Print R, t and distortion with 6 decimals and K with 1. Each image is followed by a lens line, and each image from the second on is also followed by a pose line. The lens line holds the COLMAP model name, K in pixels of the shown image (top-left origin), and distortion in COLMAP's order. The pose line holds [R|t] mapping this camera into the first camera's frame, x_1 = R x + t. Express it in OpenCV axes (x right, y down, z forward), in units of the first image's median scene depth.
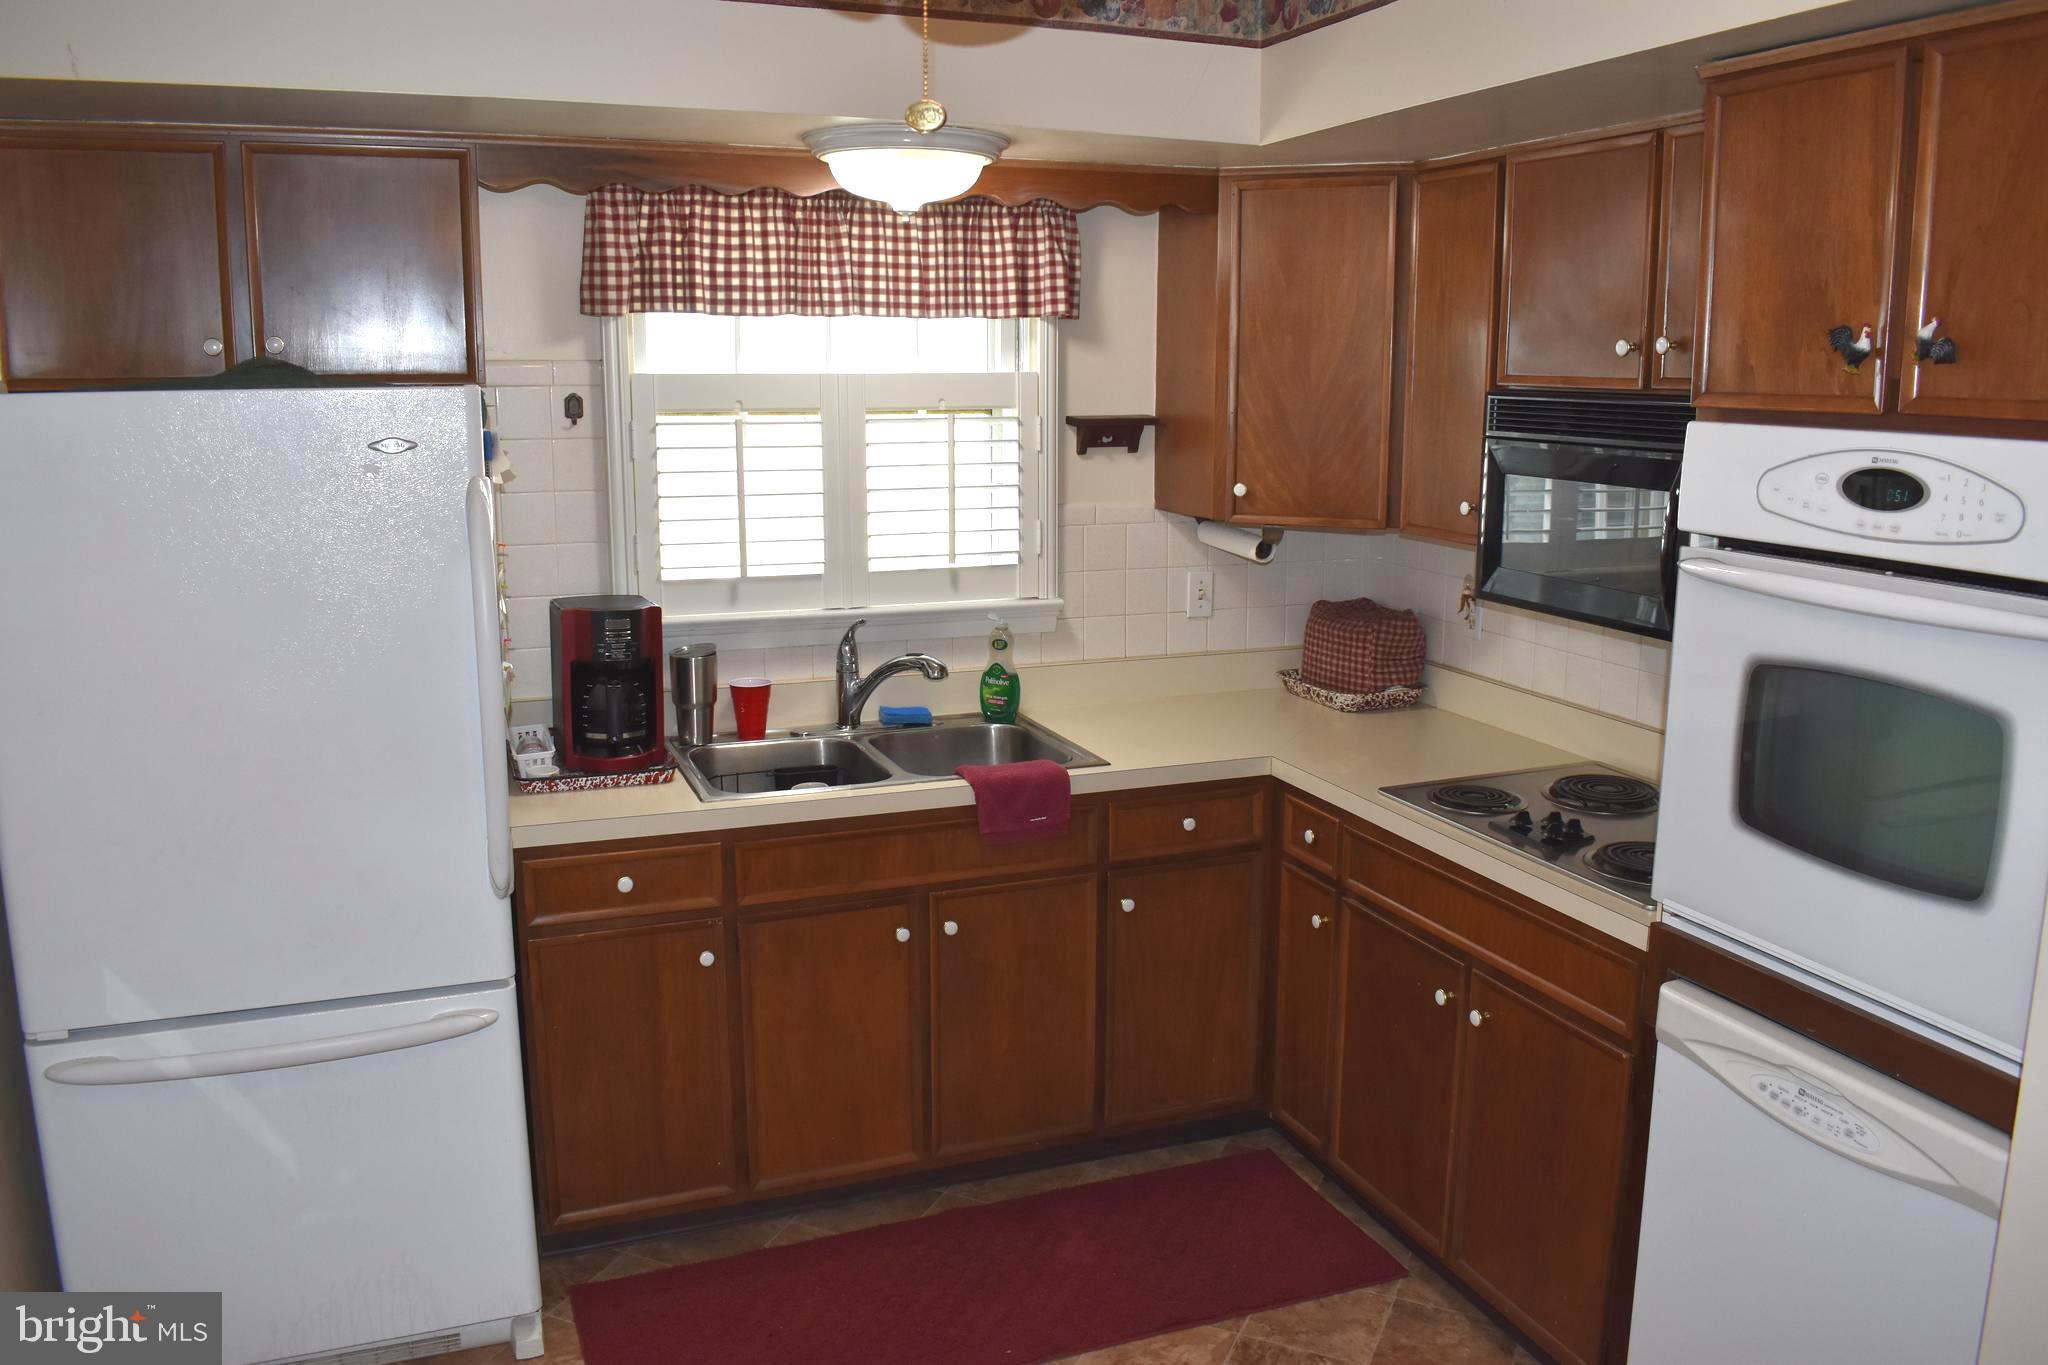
lens RADIAL K [[1603.0, 0, 1031.5], [0, 1603.0, 683.1], [0, 0, 1]] dist [-0.097478, 0.013037]
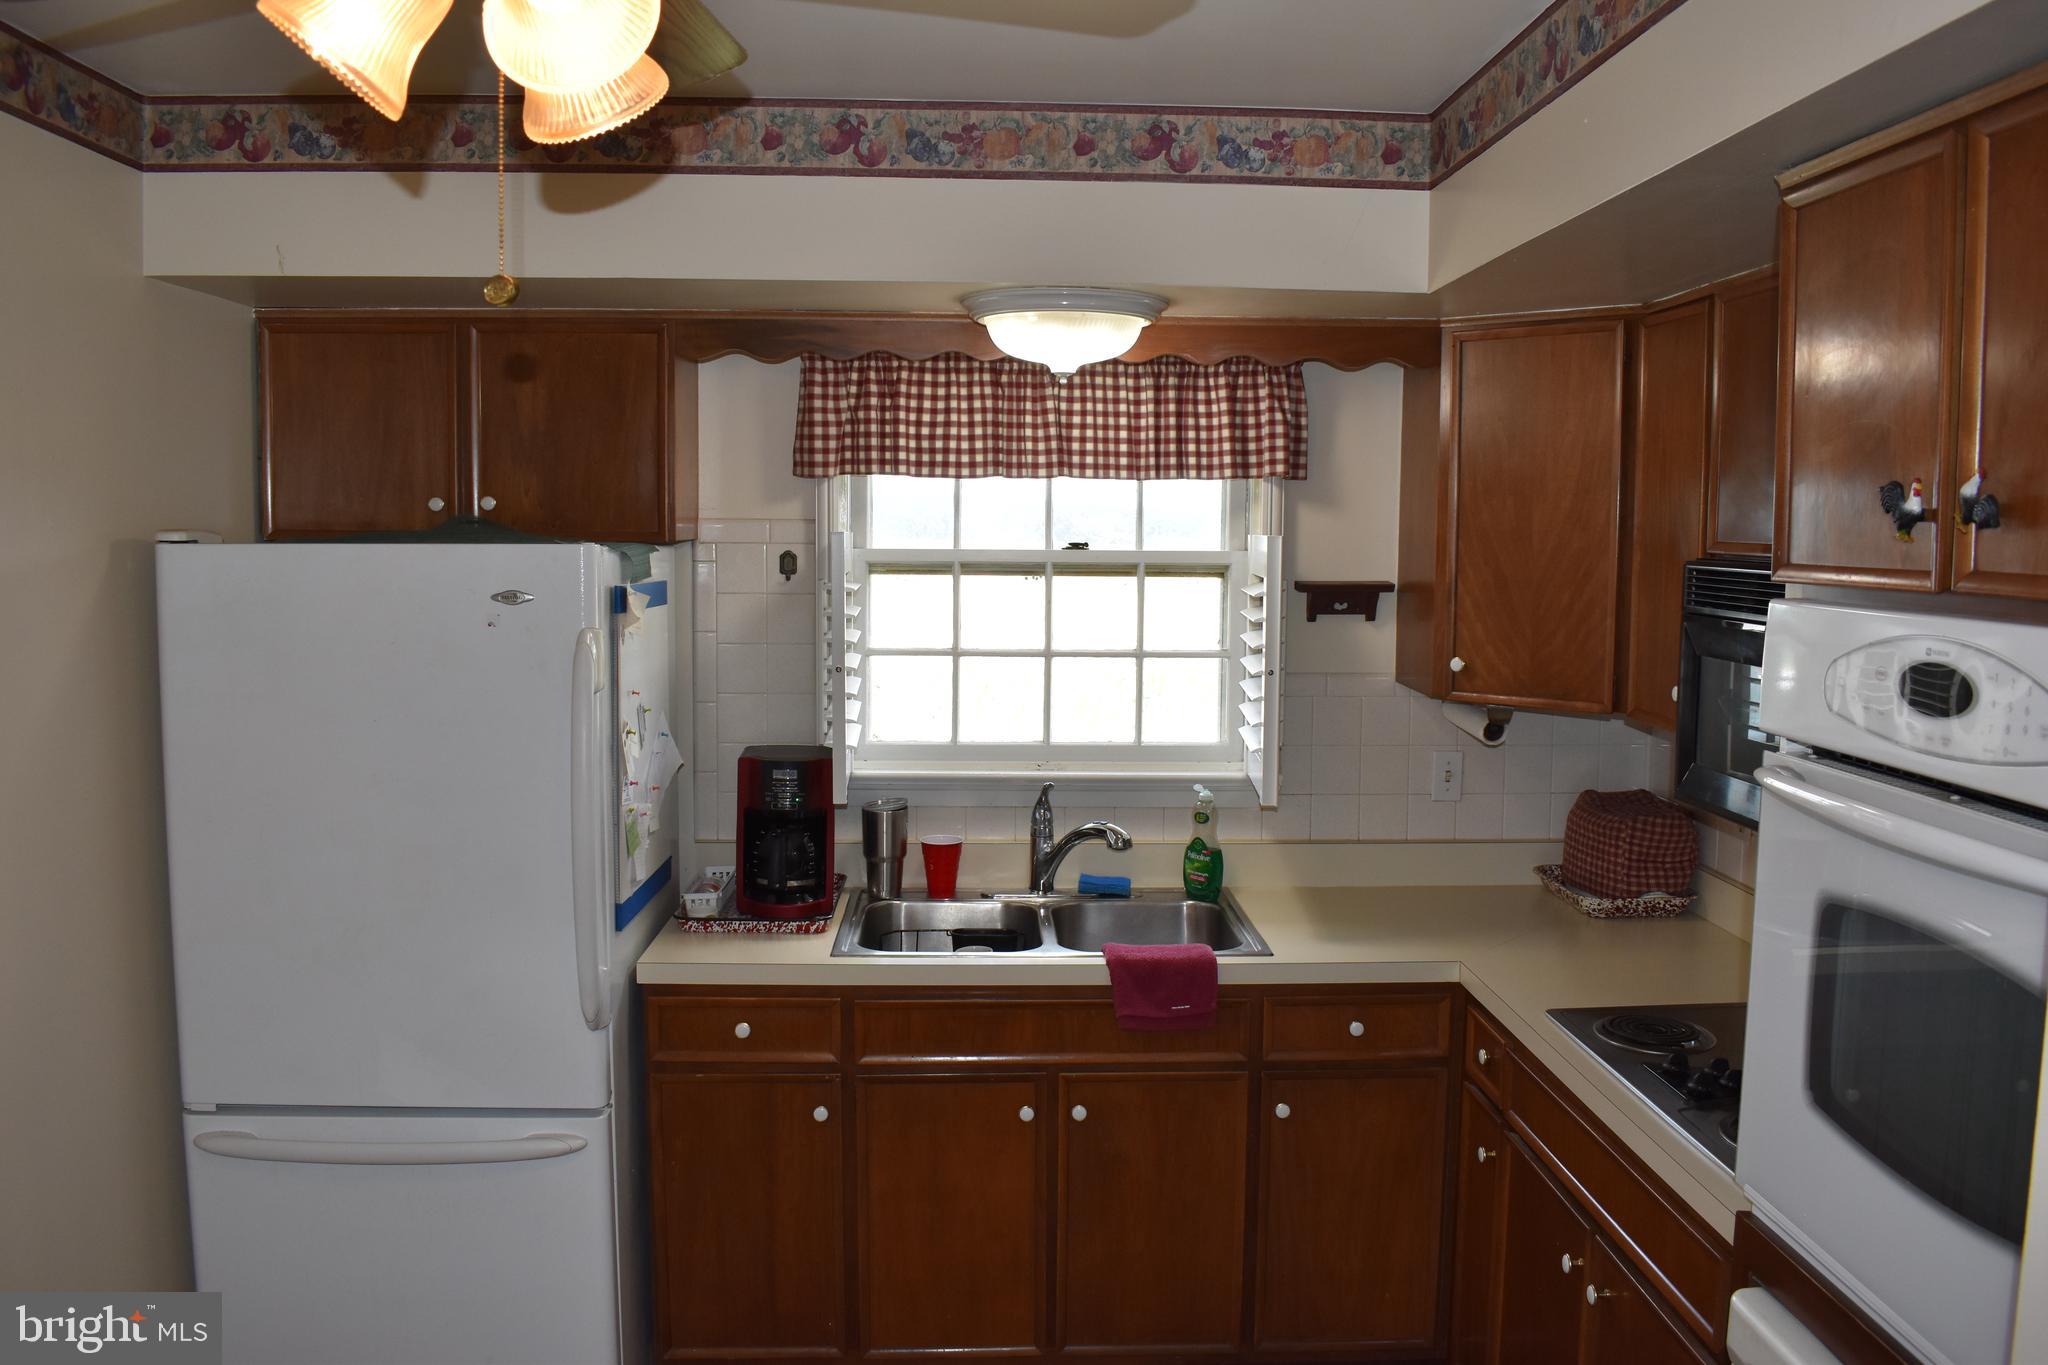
lens RADIAL K [[1603.0, 0, 1026.6], [0, 1603.0, 680.1], [0, 0, 1]] dist [-0.097478, 0.013037]
pose [[0.942167, 0.035857, -0.333219, 0.218976], [-0.068254, 0.993952, -0.086028, -0.018496], [0.328119, 0.103796, 0.938916, 0.072572]]
